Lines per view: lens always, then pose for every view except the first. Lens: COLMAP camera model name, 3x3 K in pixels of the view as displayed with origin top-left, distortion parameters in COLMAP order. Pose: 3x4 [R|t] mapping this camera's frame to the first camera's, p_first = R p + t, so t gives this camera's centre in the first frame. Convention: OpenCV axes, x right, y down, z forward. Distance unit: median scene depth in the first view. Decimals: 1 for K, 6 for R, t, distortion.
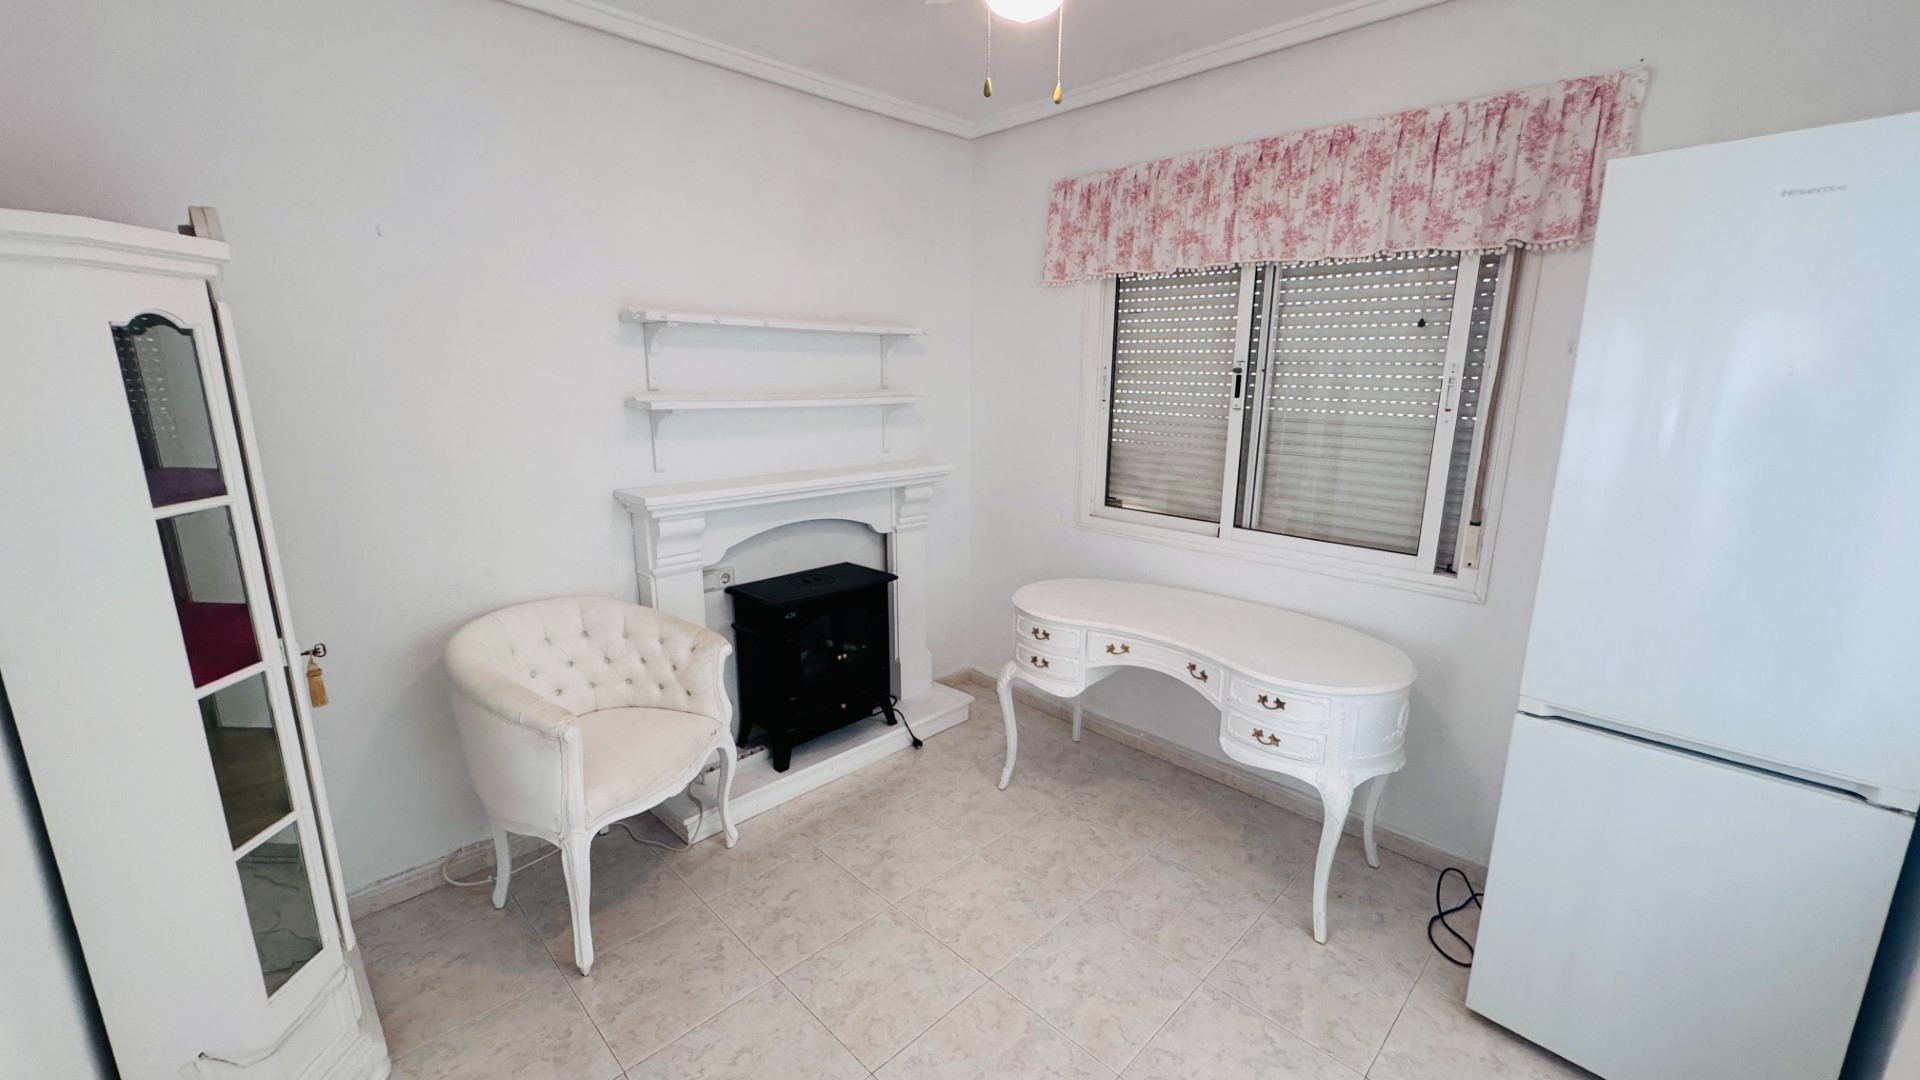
lens RADIAL K [[764.6, 0, 958.0], [0, 764.6, 538.7], [0, 0, 1]] dist [-0.002344, 0.000570]
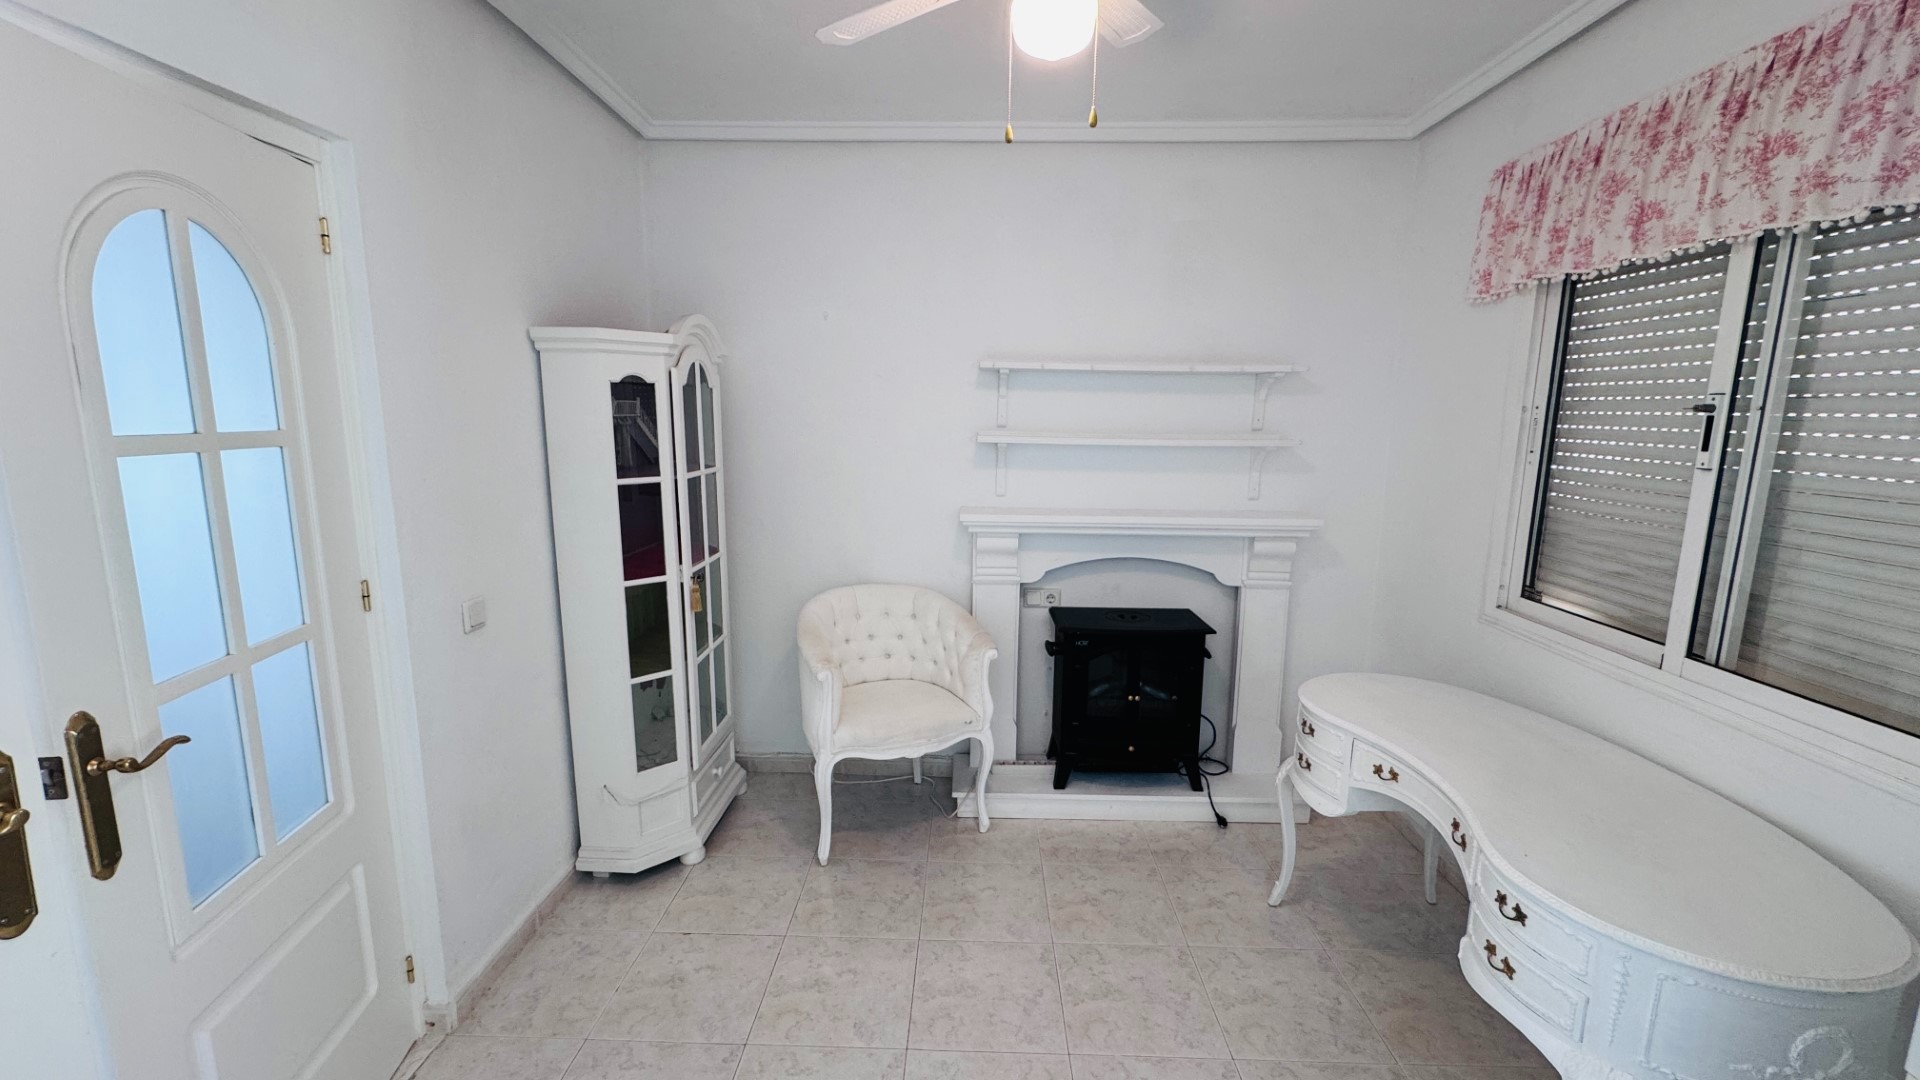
lens RADIAL K [[764.6, 0, 959.0], [0, 764.6, 539.7], [0, 0, 1]] dist [-0.002344, 0.000570]
pose [[0.689668, 0.118027, -0.714442, 0.395264], [-0.161115, 0.986907, 0.007510, -0.019269], [0.705974, 0.109928, 0.699654, 0.137180]]
